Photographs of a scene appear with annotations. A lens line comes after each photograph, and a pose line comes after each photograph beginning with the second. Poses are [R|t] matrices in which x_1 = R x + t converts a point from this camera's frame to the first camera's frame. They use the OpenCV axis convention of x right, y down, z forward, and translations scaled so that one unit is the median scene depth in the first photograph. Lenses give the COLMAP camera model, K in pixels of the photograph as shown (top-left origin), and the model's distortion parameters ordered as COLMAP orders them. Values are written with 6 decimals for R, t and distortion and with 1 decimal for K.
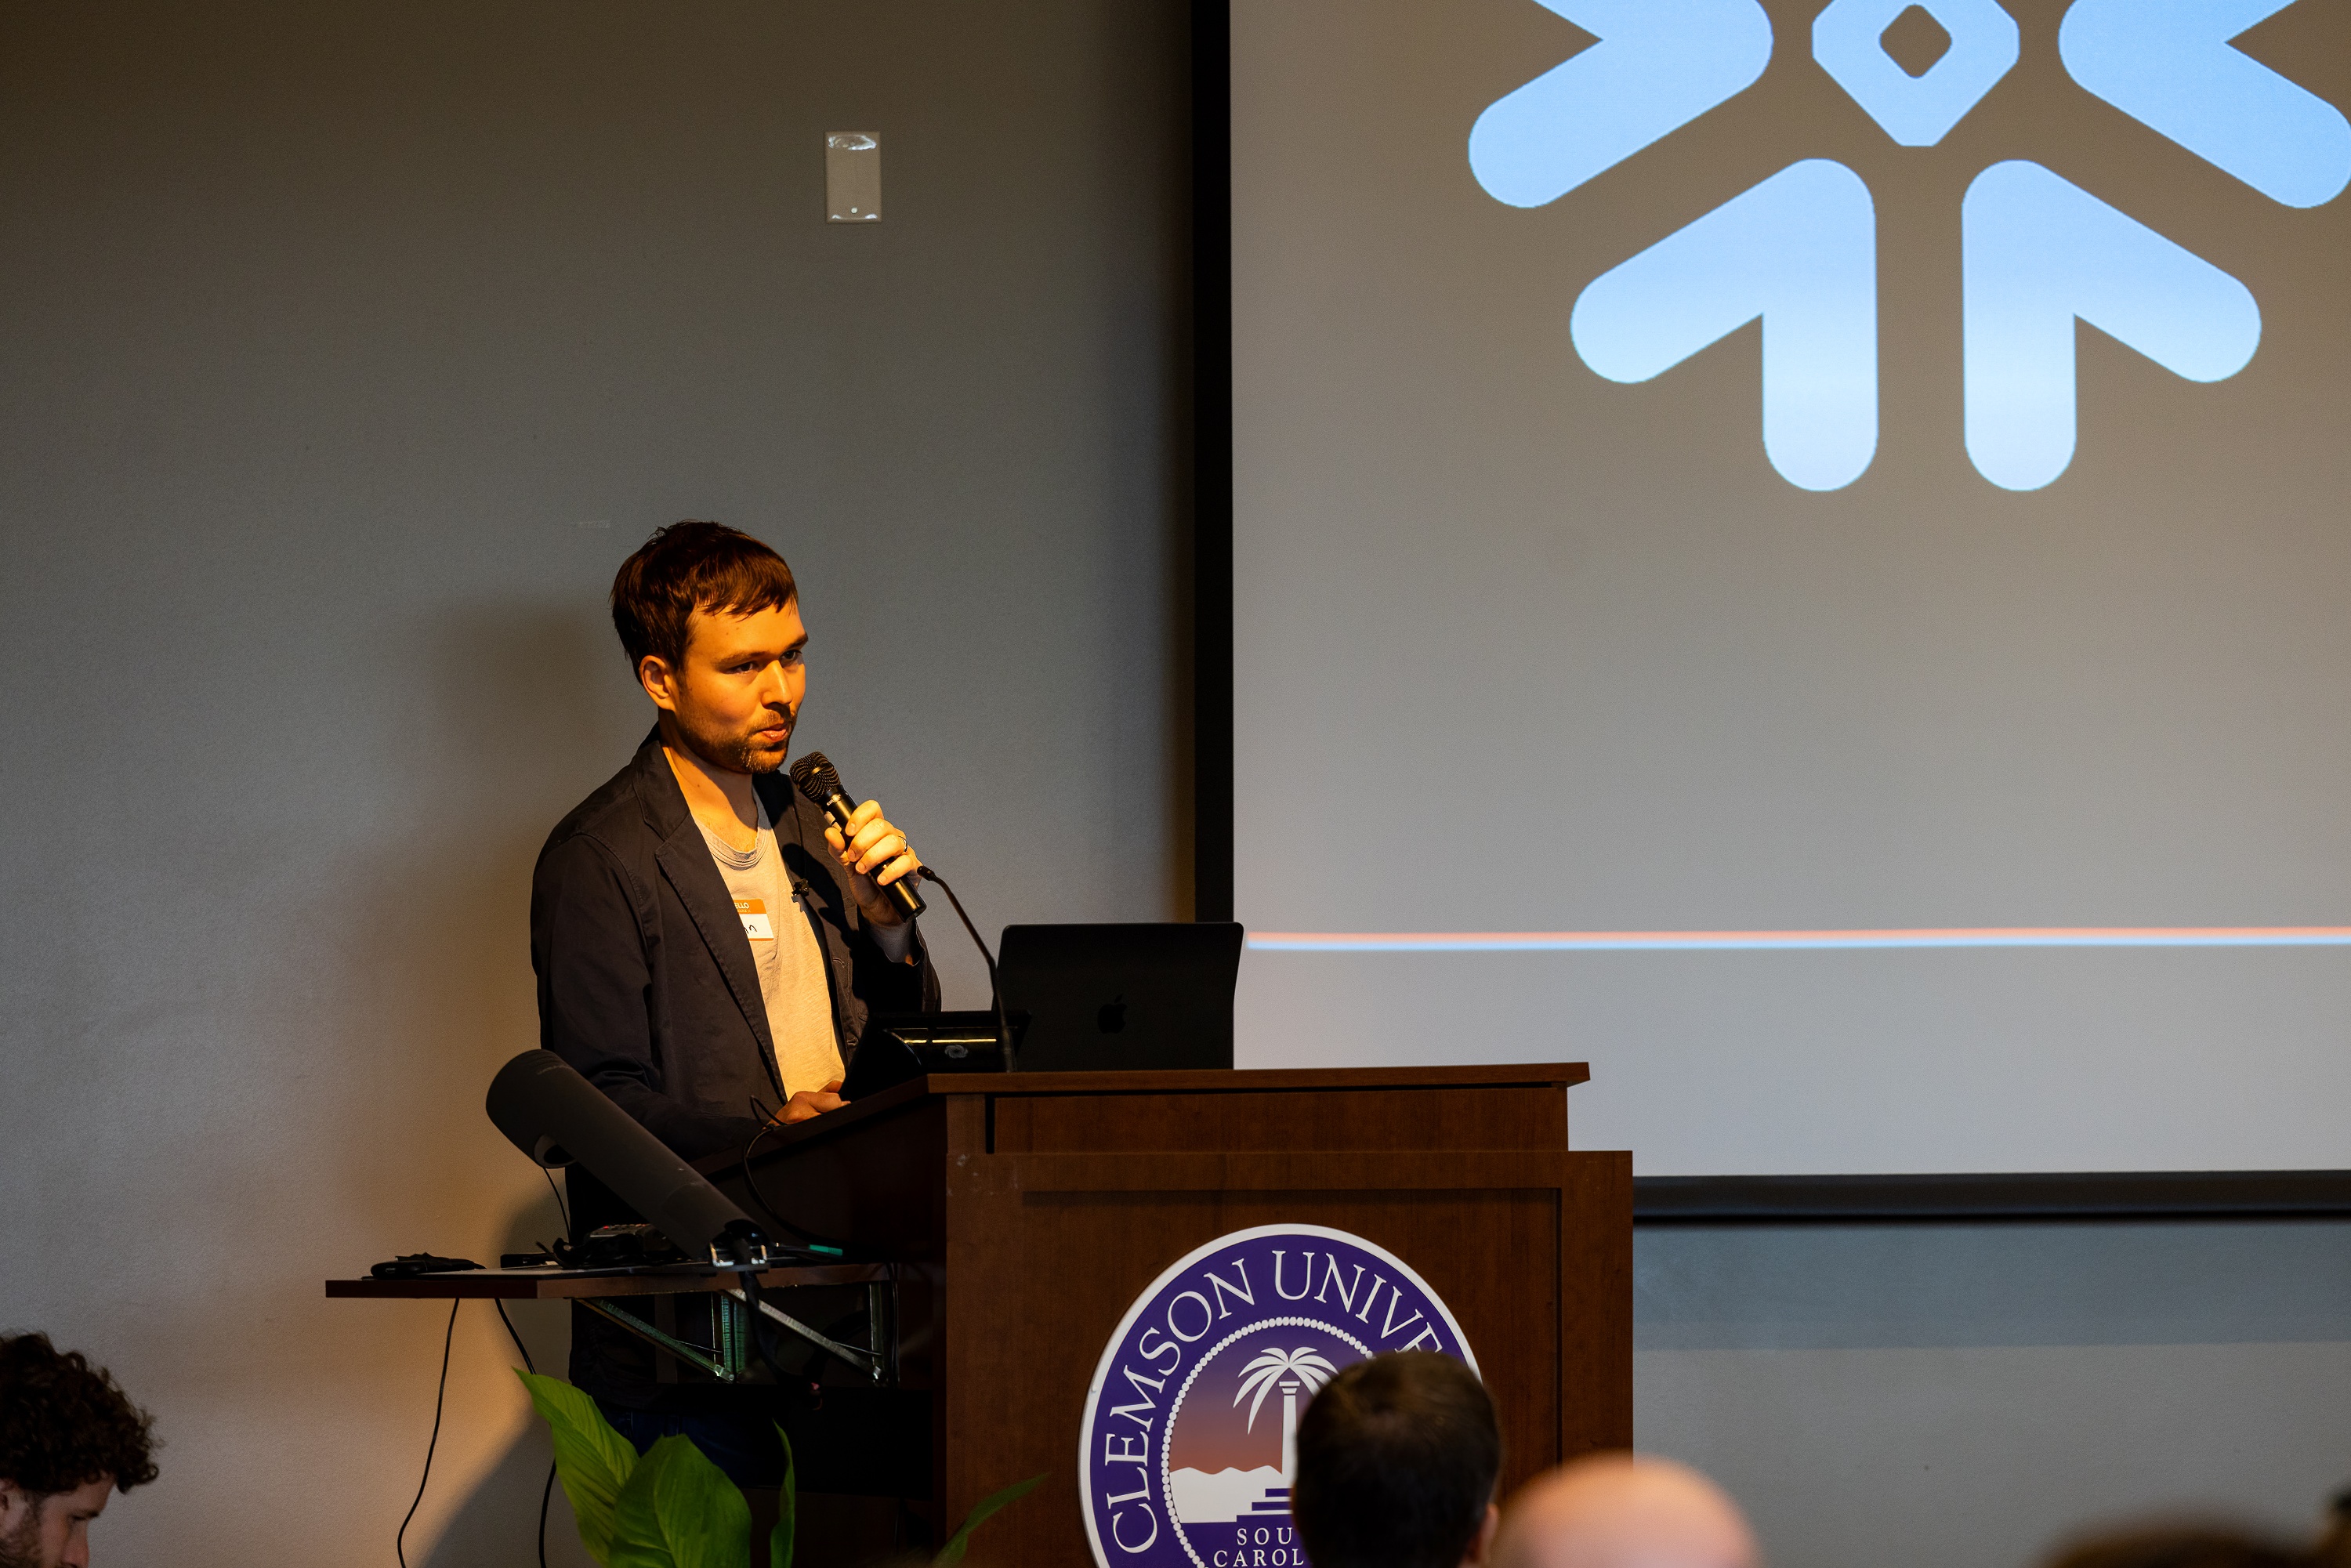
lens RADIAL K [[12748.6, 0, 1171.2], [0, 12748.6, 775.7], [0, 0, 1]] dist [0.427827, 0.000000]
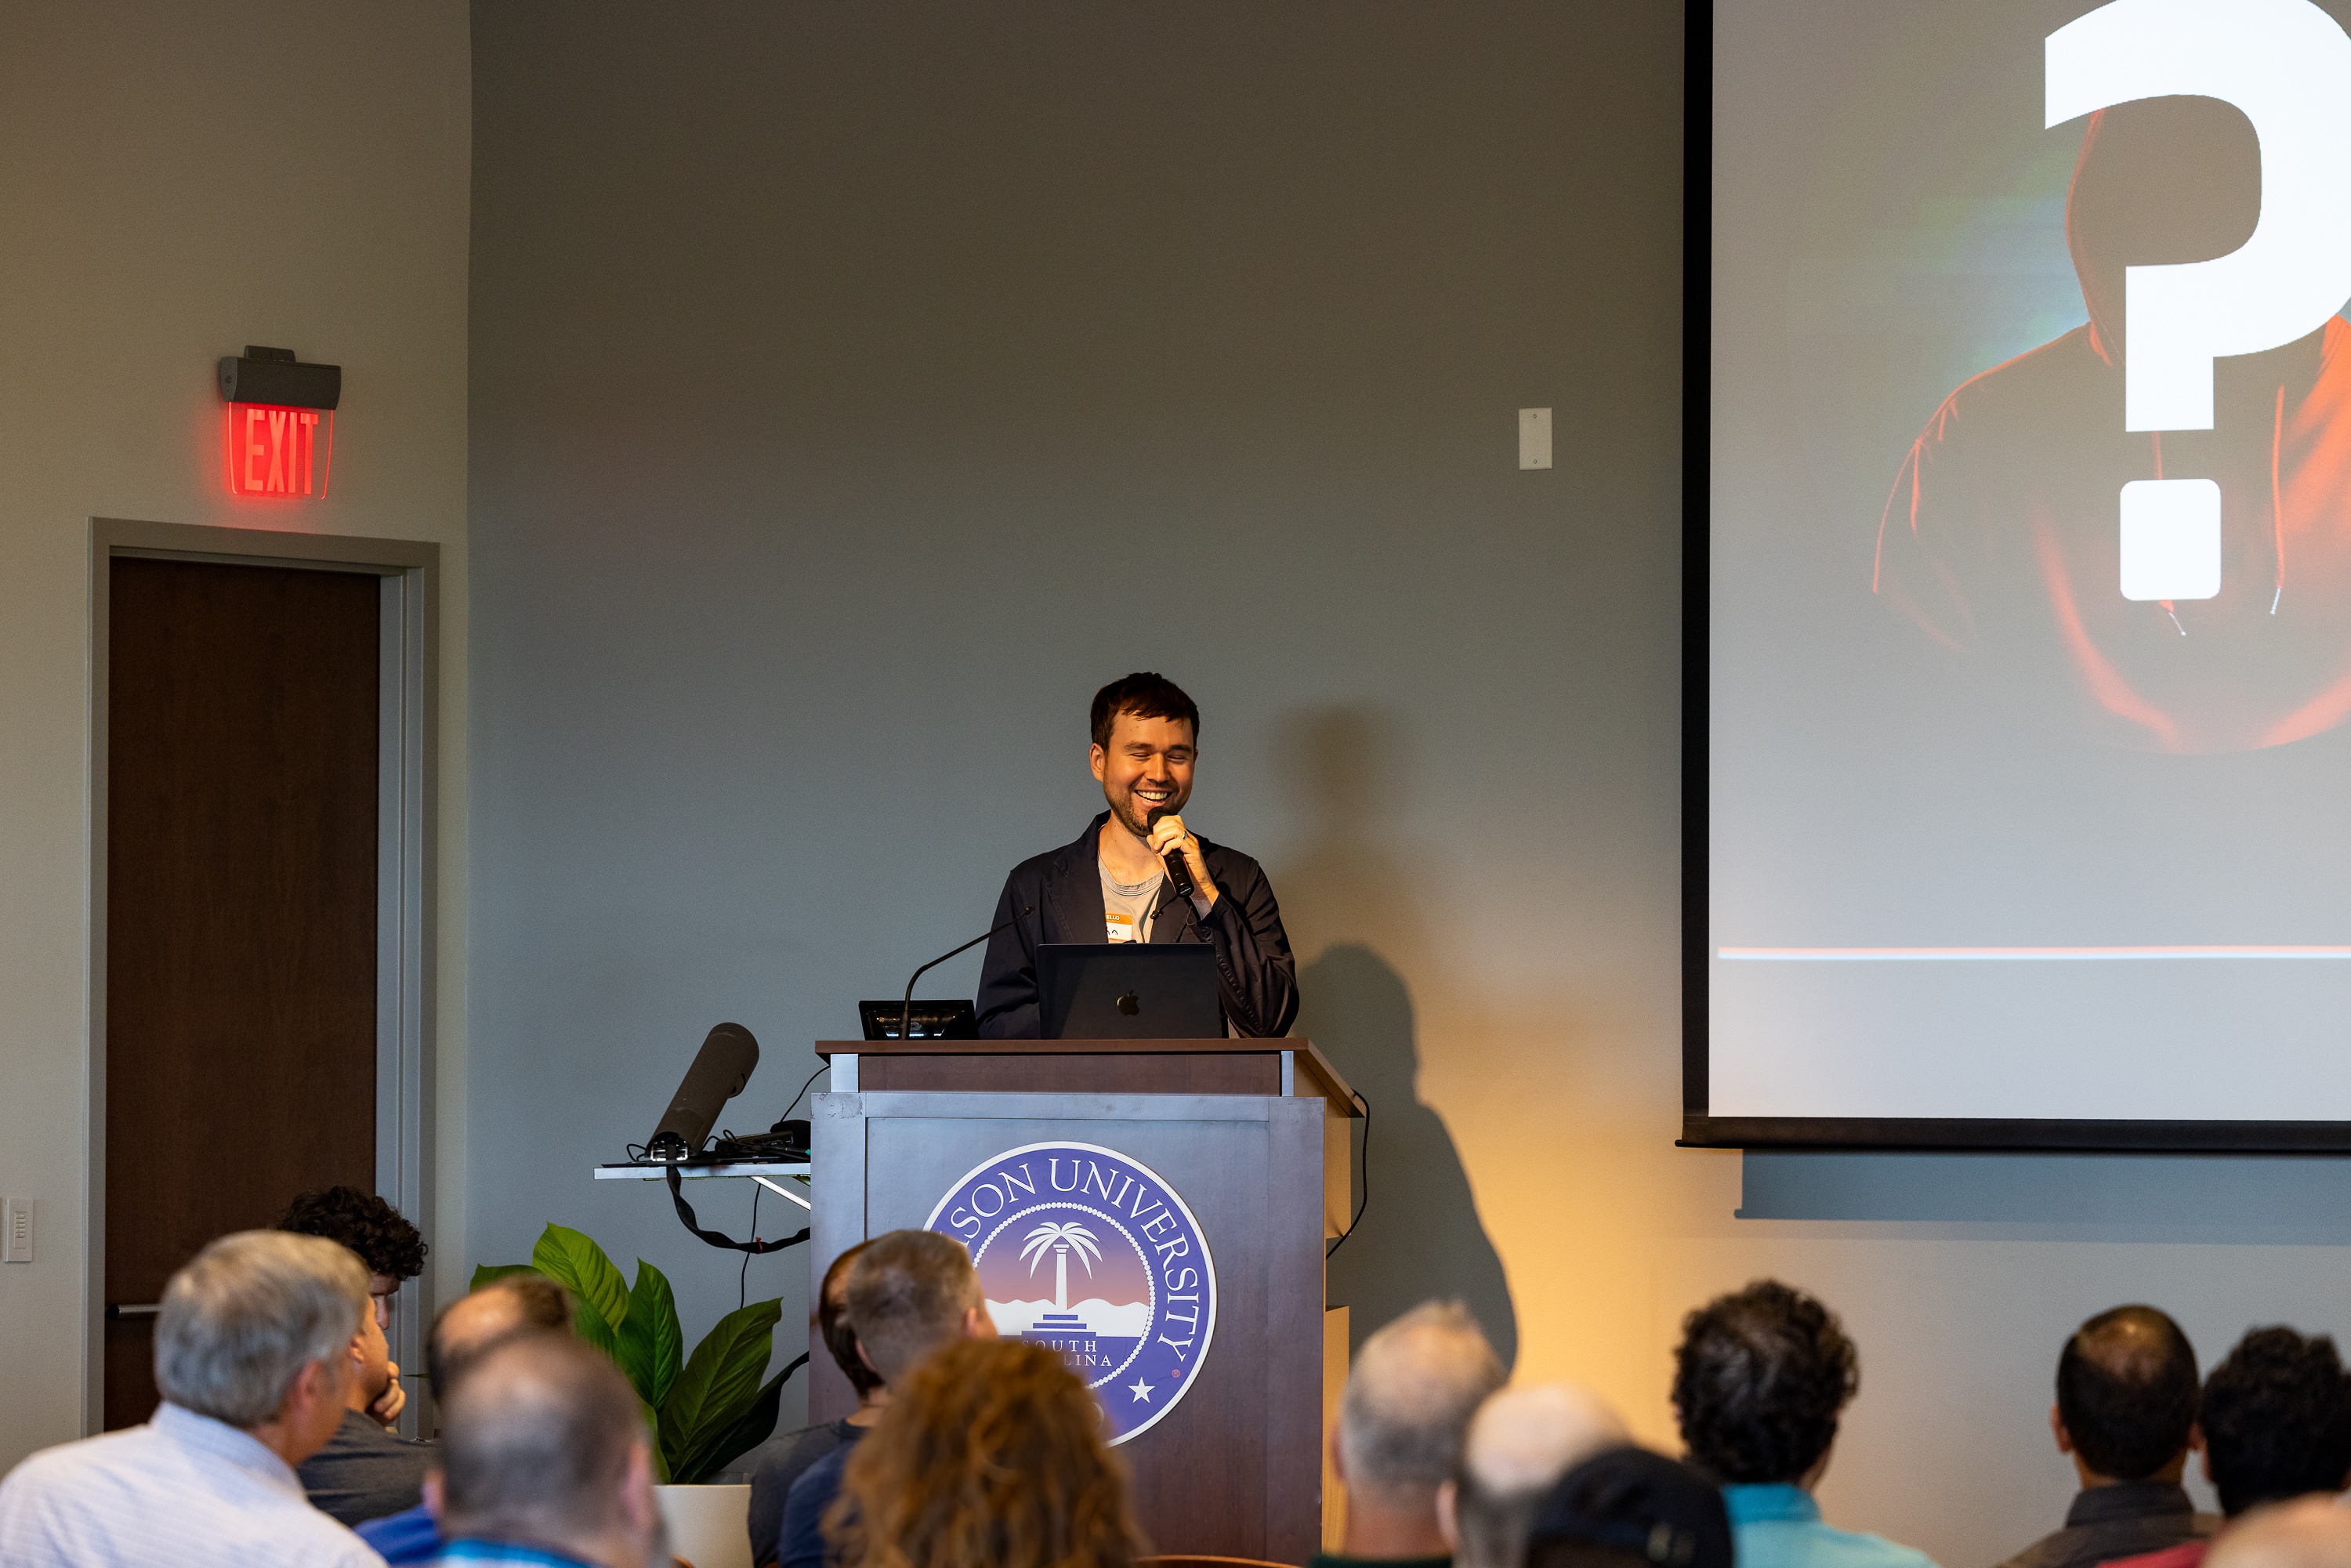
lens RADIAL K [[9808.8, 0, 1150.7], [0, 9808.8, 937.1], [0, 0, 1]] dist [0.079747, 0.000000]
pose [[0.772124, 0.002762, -0.635466, 0.761239], [0.006391, 0.999906, 0.012110, -0.003264], [0.635440, -0.013412, 0.772034, 0.105287]]
